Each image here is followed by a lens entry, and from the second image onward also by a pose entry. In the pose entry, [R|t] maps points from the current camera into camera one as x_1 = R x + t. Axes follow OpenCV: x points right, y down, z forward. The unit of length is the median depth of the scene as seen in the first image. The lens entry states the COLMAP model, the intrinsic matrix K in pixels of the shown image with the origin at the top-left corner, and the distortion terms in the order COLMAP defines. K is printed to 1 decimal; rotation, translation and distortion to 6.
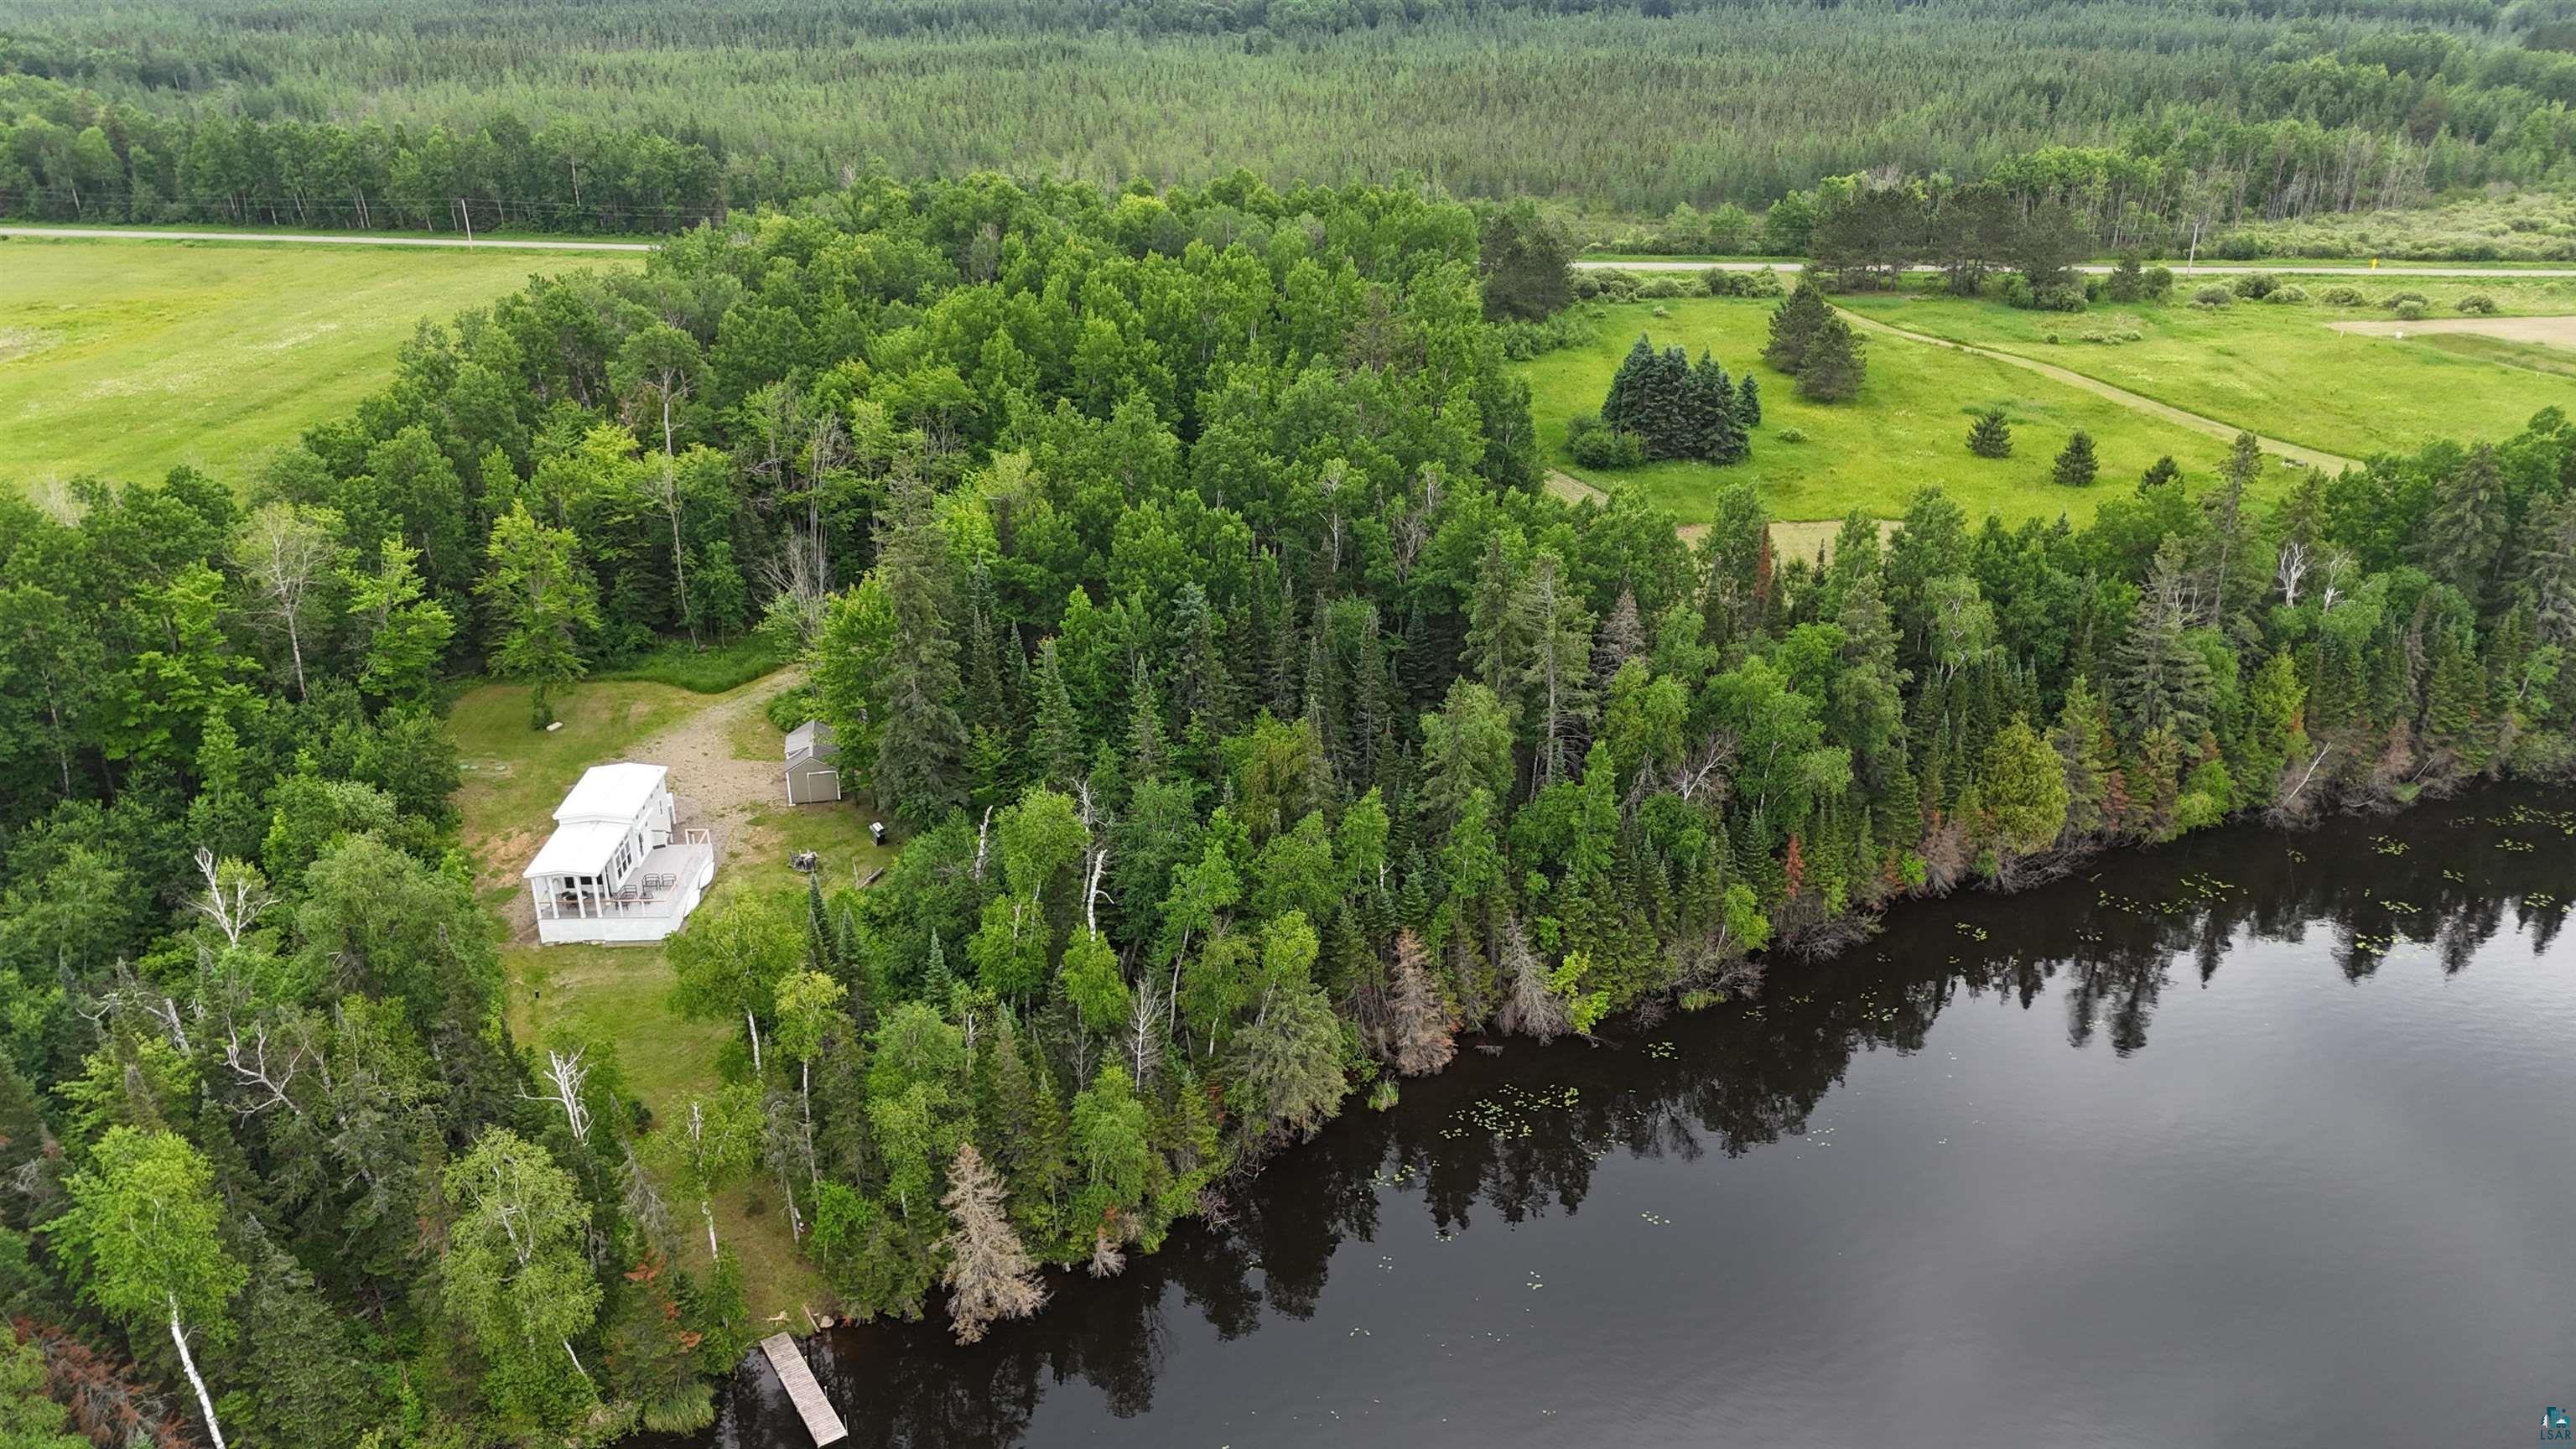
lens RADIAL K [[1836.3, 0, 1302.4], [0, 1836.3, 711.7], [0, 0, 1]] dist [0.038524, -0.036624]
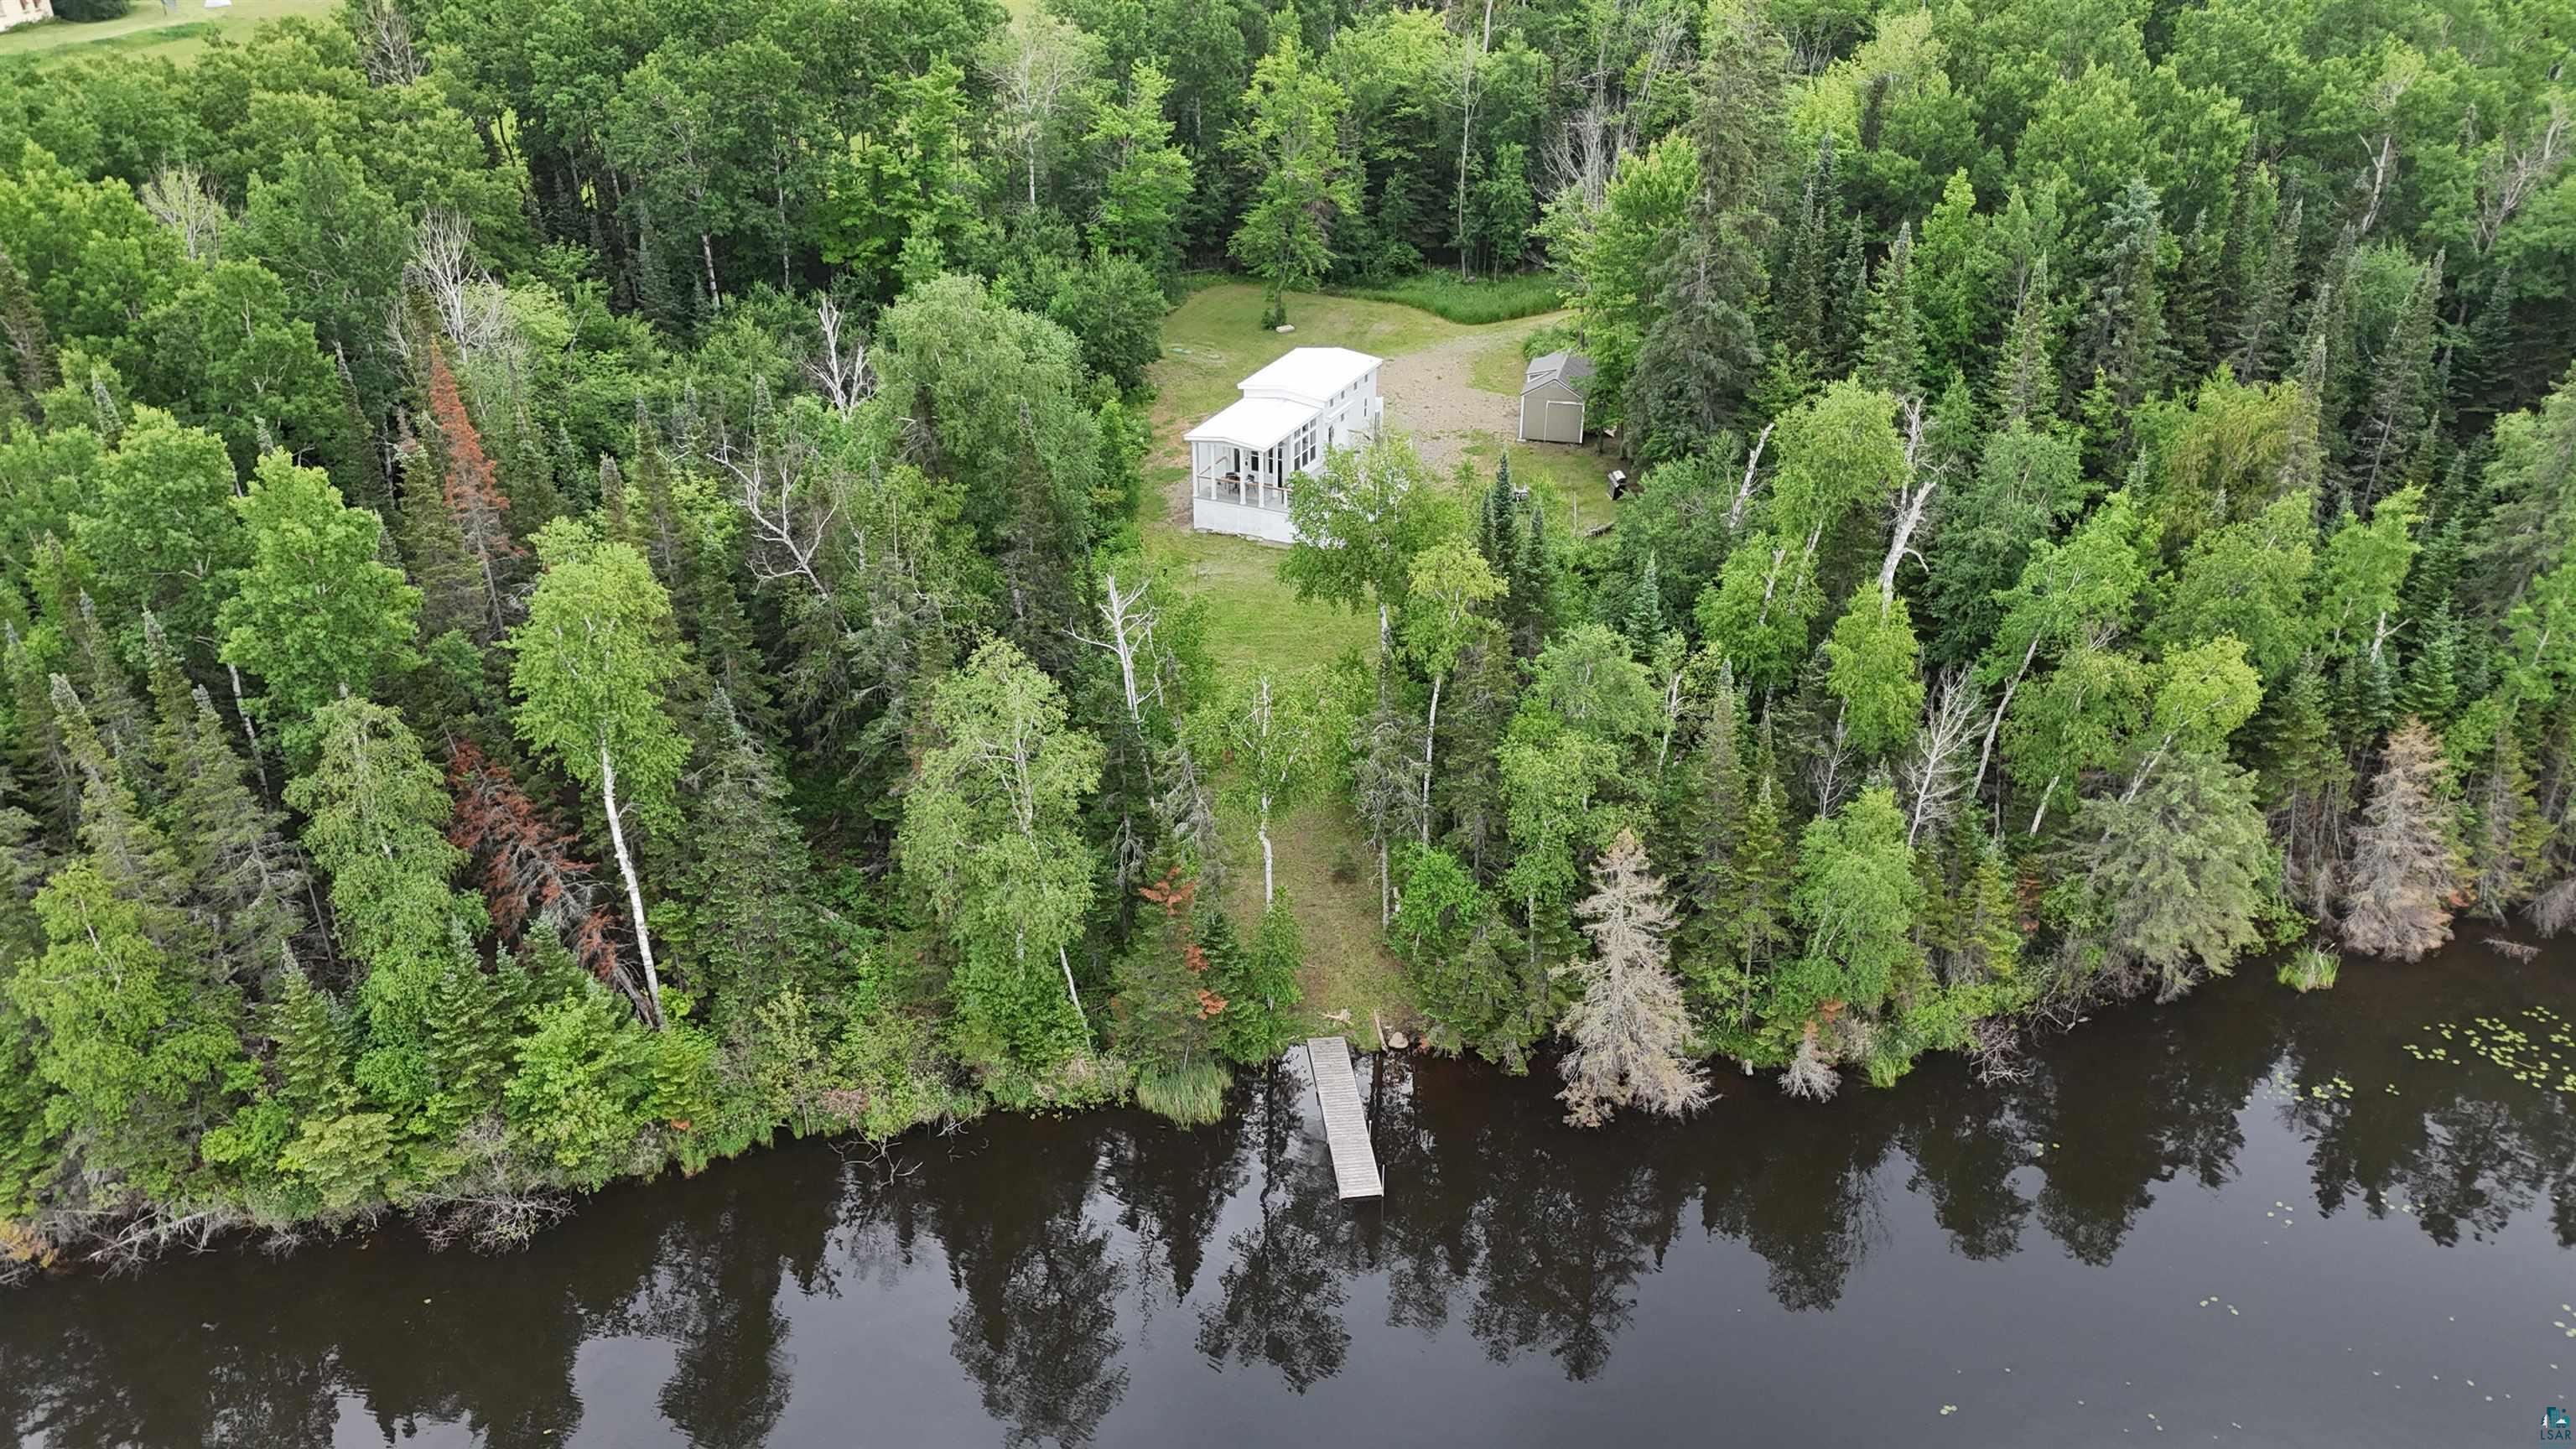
lens RADIAL K [[1877.4, 0, 1296.2], [0, 1877.4, 717.5], [0, 0, 1]] dist [0.067901, -0.054484]
pose [[0.895005, 0.203558, -0.396901, -0.024743], [-0.169716, 0.978279, 0.119022, 0.108183], [0.412508, -0.039164, 0.910112, 0.274899]]
